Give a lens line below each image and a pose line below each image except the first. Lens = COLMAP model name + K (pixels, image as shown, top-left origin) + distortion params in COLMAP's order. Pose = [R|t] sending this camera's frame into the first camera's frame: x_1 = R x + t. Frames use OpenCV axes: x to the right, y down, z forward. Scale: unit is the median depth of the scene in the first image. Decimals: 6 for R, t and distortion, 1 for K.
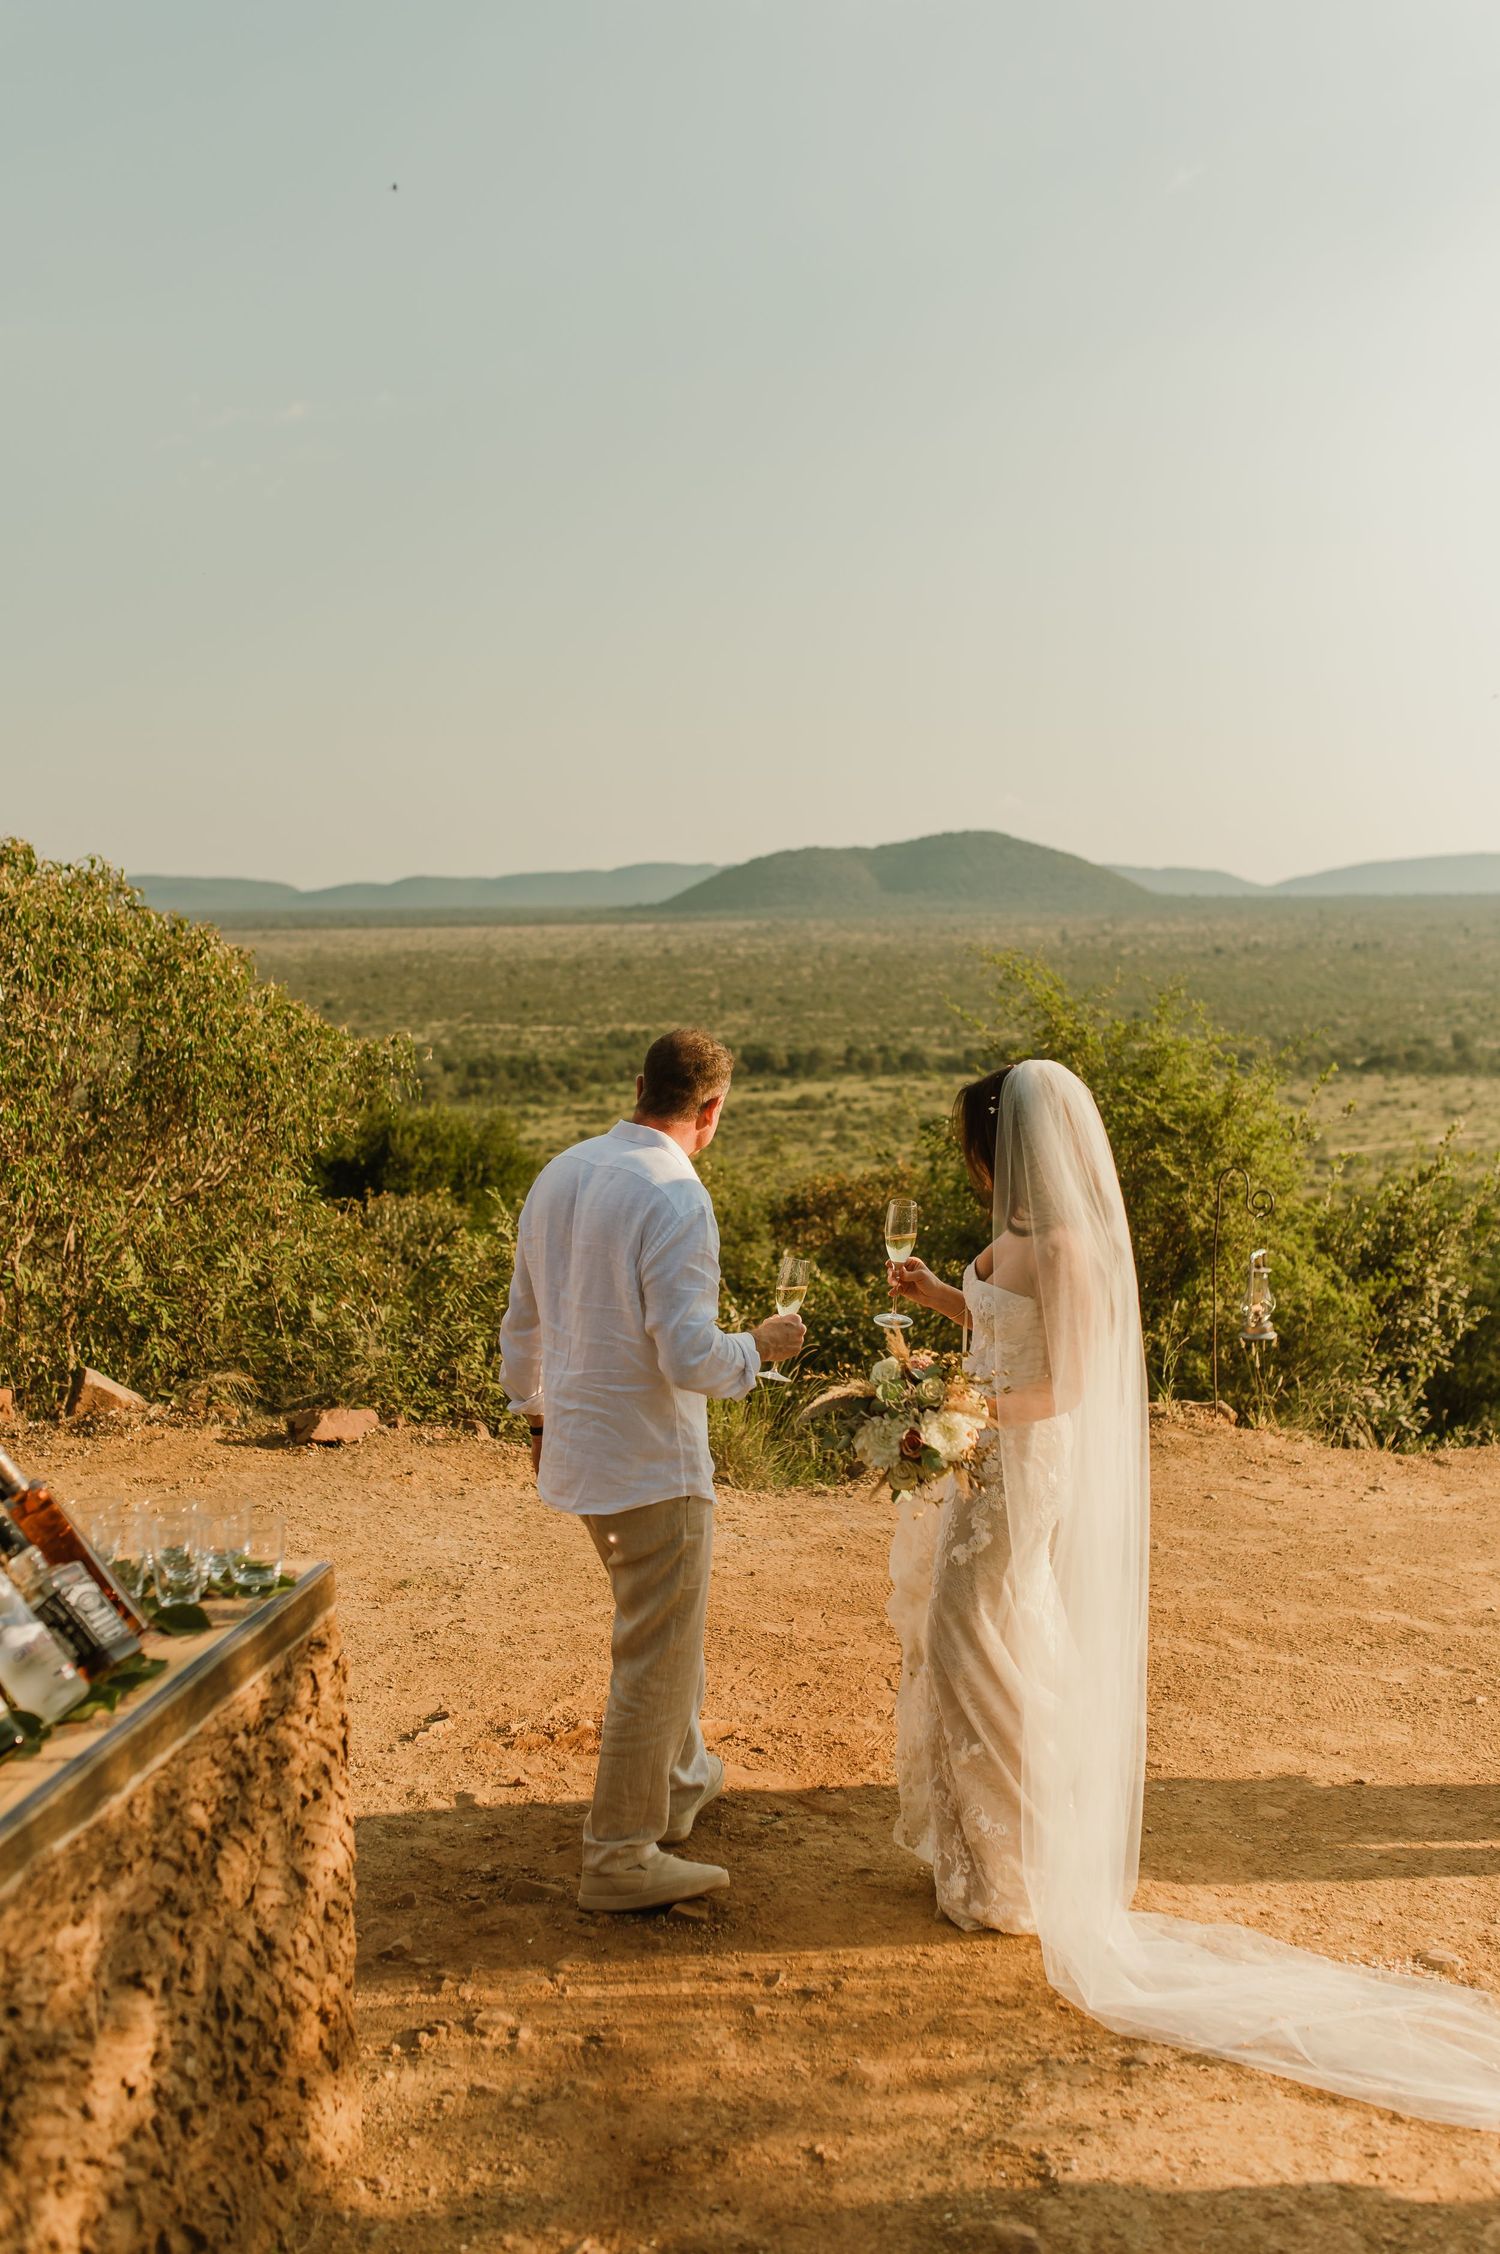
lens RADIAL K [[2140.3, 0, 750.0], [0, 2140.3, 1115.2], [0, 0, 1]] dist [0.026497, 0.000000]
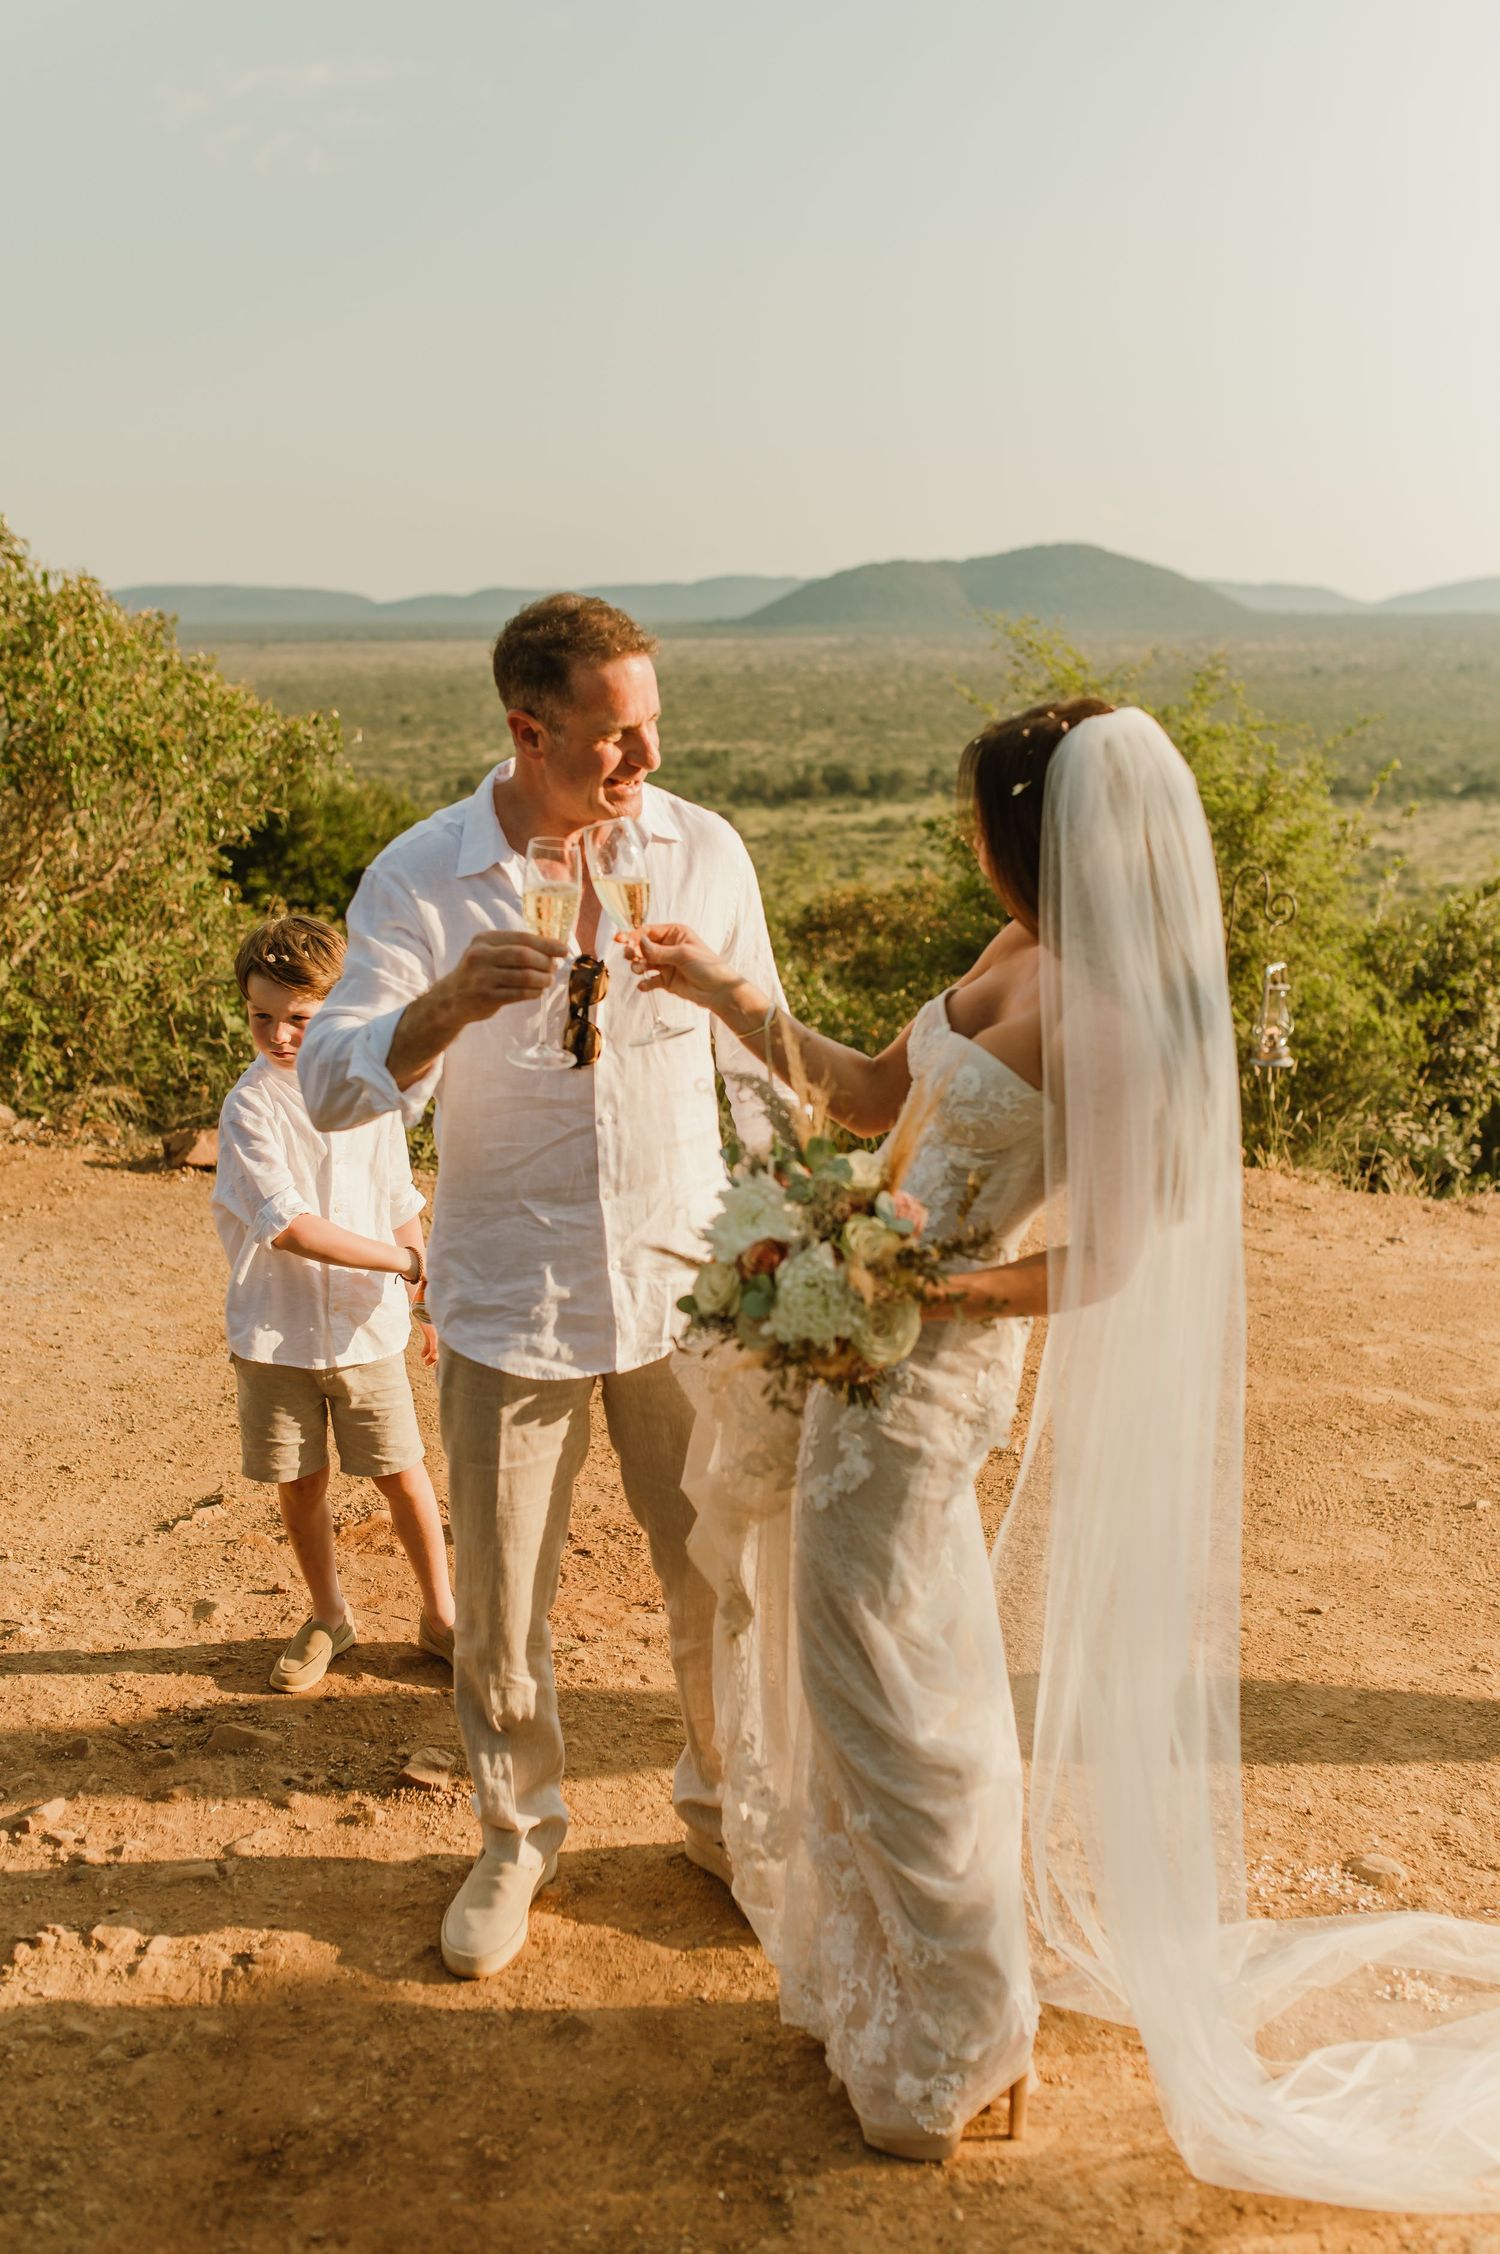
lens RADIAL K [[2140.3, 0, 746.2], [0, 2140.3, 1124.0], [0, 0, 1]] dist [0.026497, 0.000000]
pose [[0.999158, 0.015827, -0.037859, 0.047516], [-0.010672, 0.991101, 0.132681, 0.011919], [0.039622, -0.132165, 0.990435, 0.105838]]
